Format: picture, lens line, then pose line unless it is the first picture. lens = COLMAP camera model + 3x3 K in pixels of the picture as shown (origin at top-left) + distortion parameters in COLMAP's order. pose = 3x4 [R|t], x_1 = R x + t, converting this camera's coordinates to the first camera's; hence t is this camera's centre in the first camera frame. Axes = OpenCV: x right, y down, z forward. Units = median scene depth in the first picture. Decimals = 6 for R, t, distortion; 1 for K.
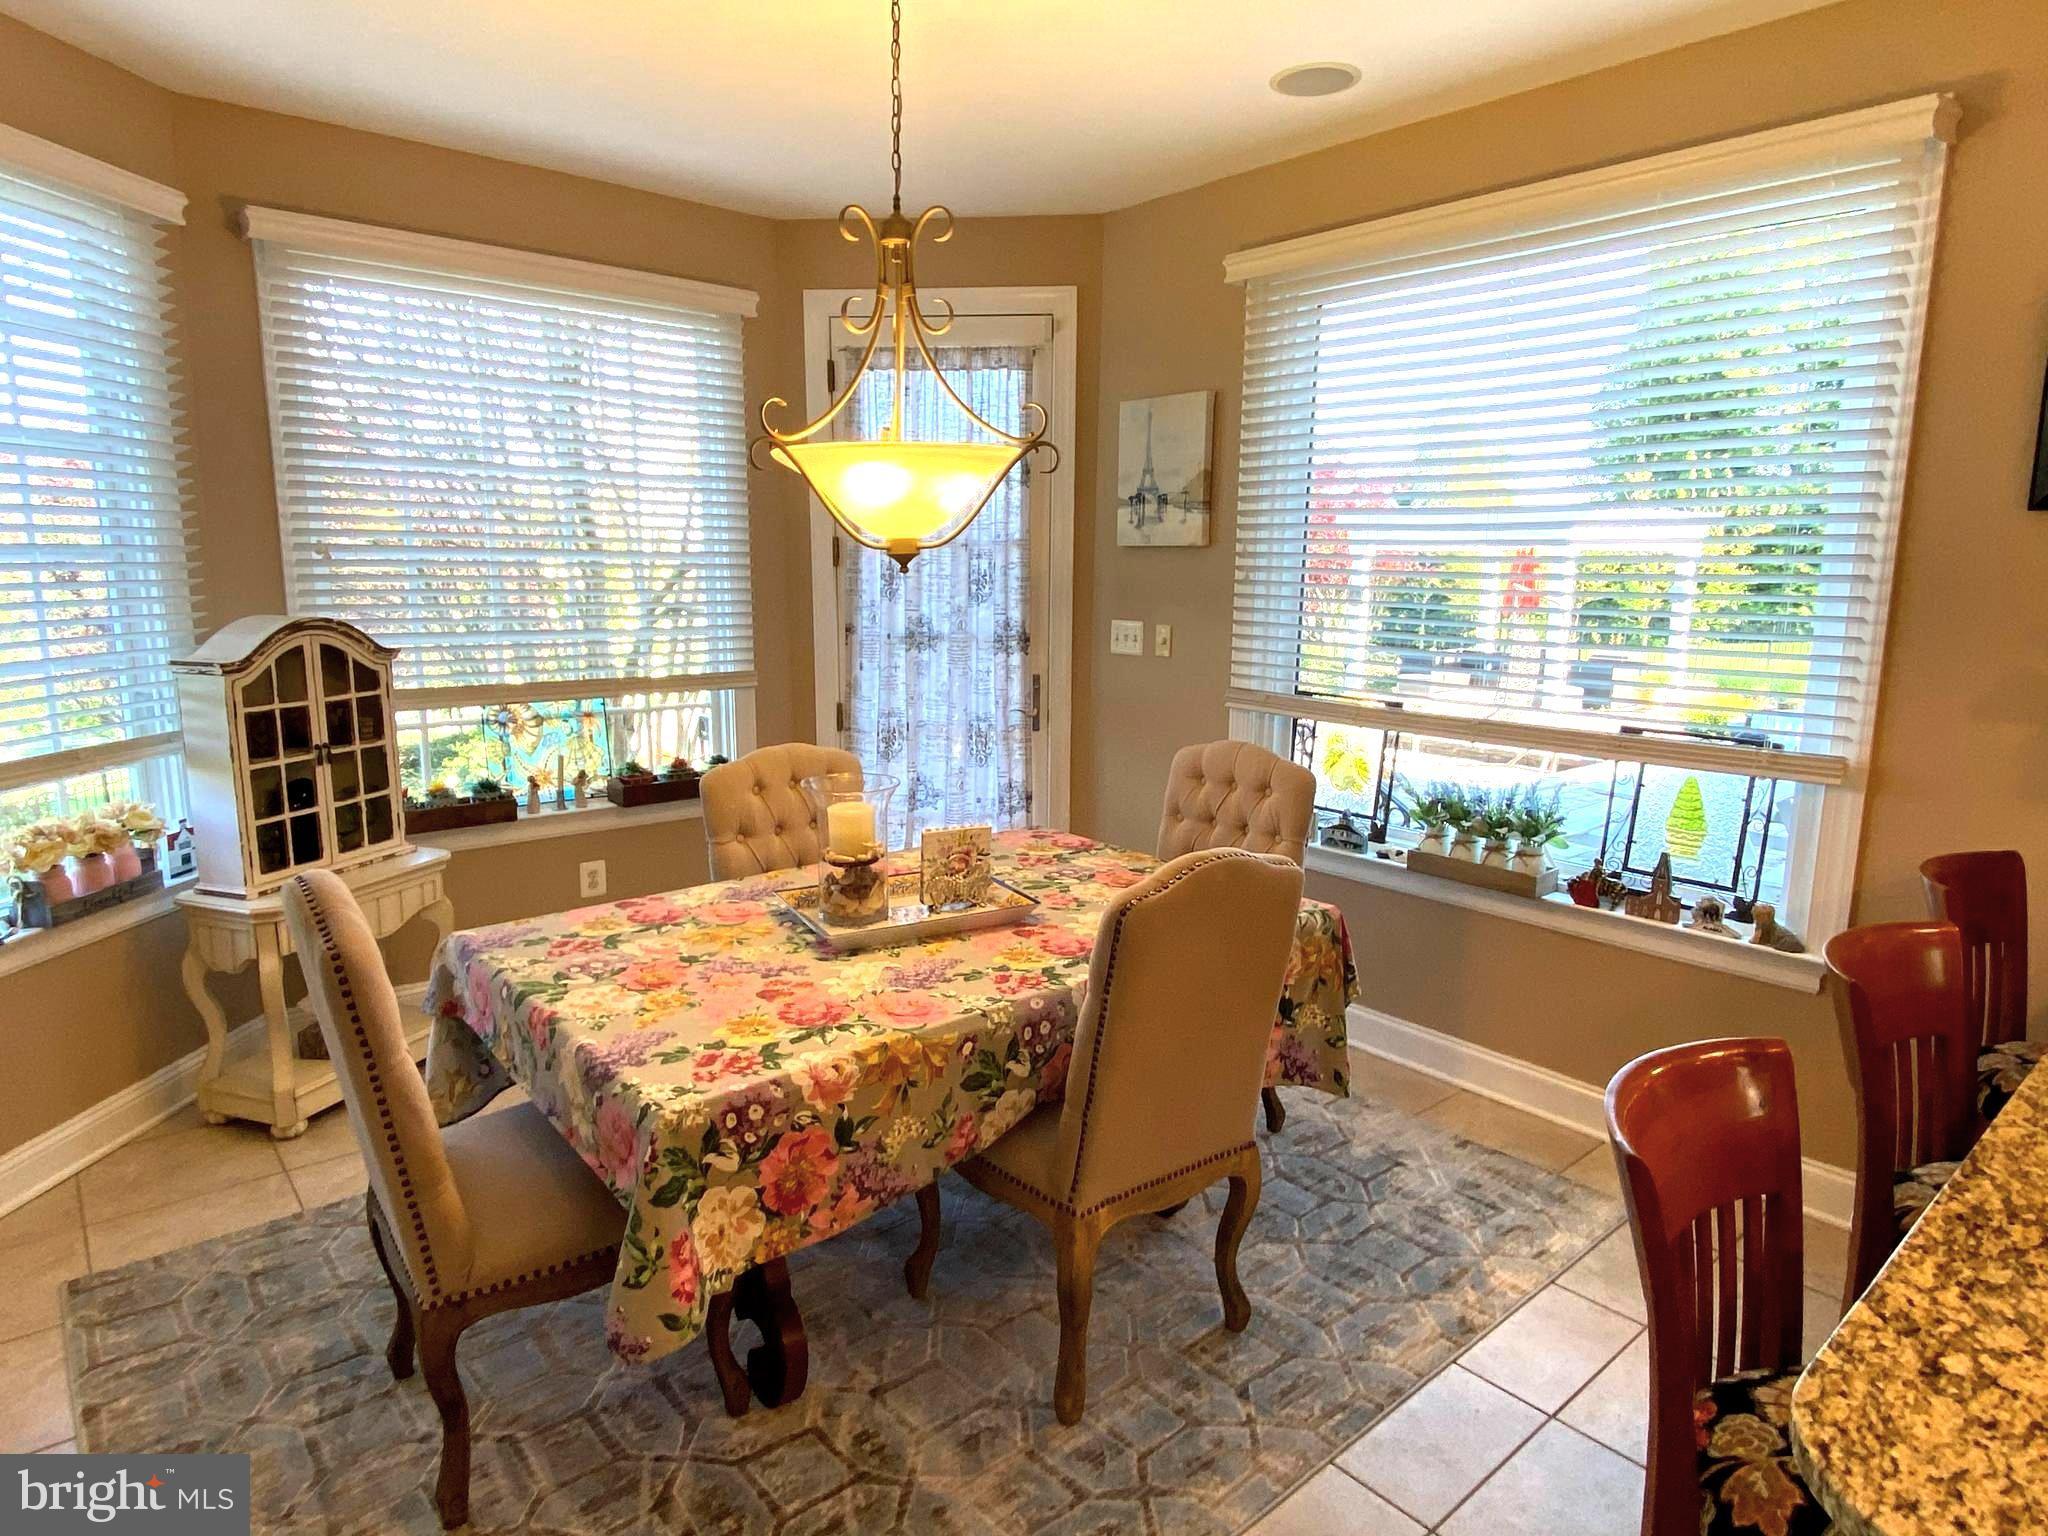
lens RADIAL K [[1176.0, 0, 1024.0], [0, 1176.0, 768.0], [0, 0, 1]] dist [0.034298, -0.073218]
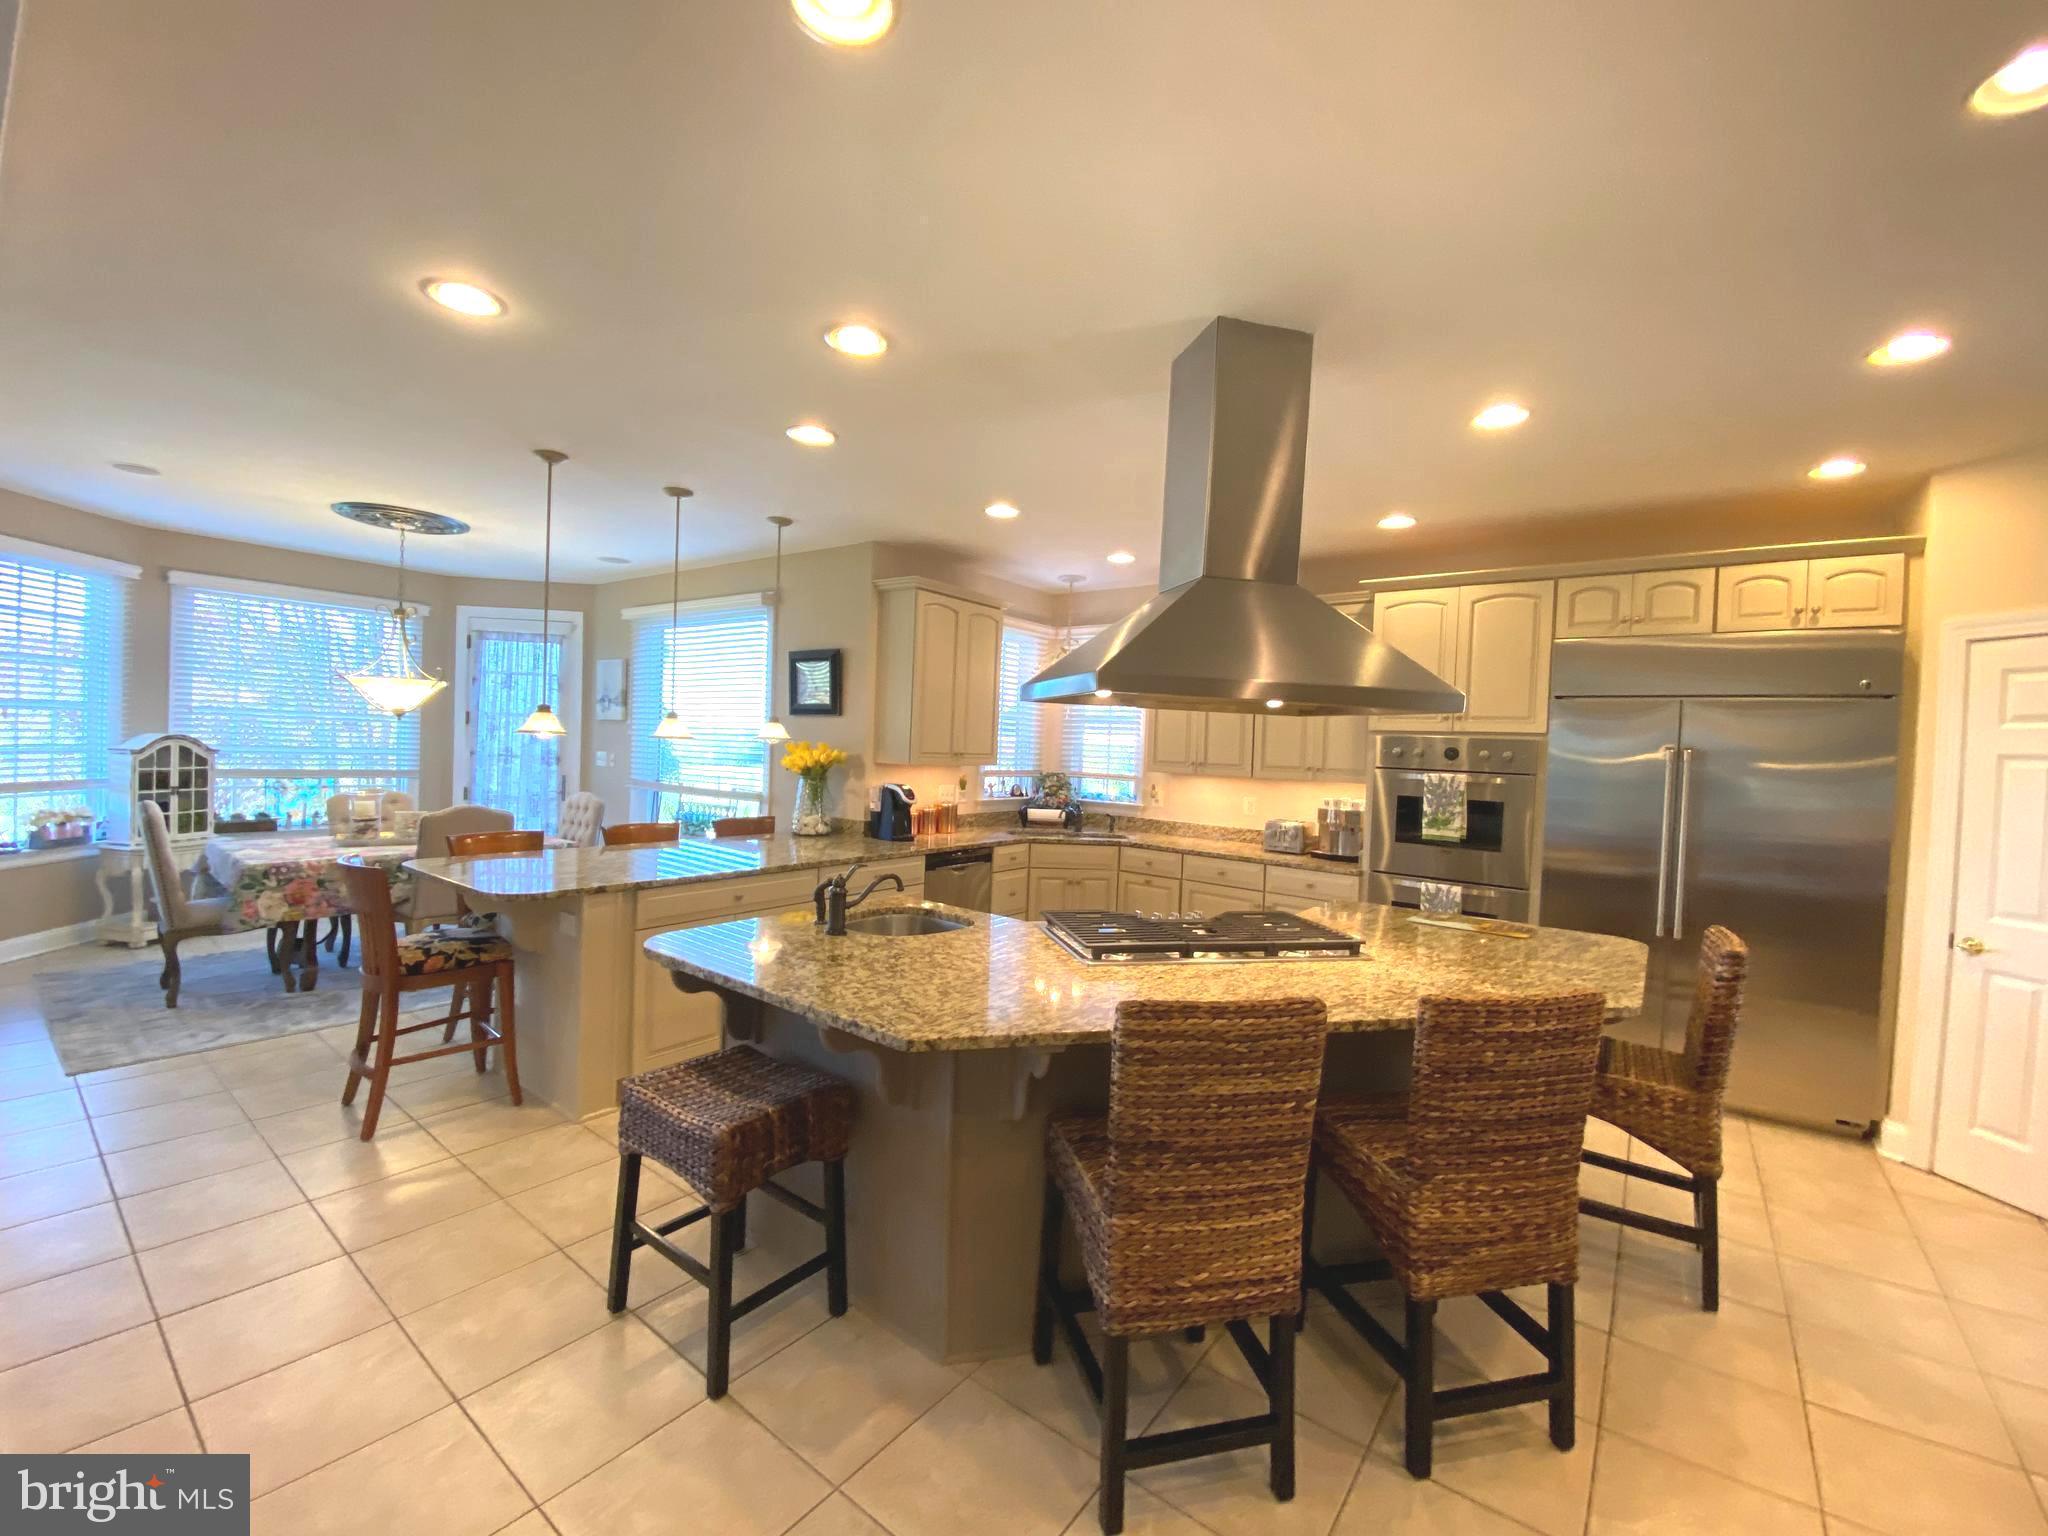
lens RADIAL K [[824.7, 0, 1024.0], [0, 824.7, 768.0], [0, 0, 1]] dist [0.037694, -0.033320]
pose [[0.977152, 0.024467, 0.211130, 0.730265], [0.006285, 0.989592, -0.143765, 0.193463], [-0.212450, 0.141808, 0.966828, -0.989335]]
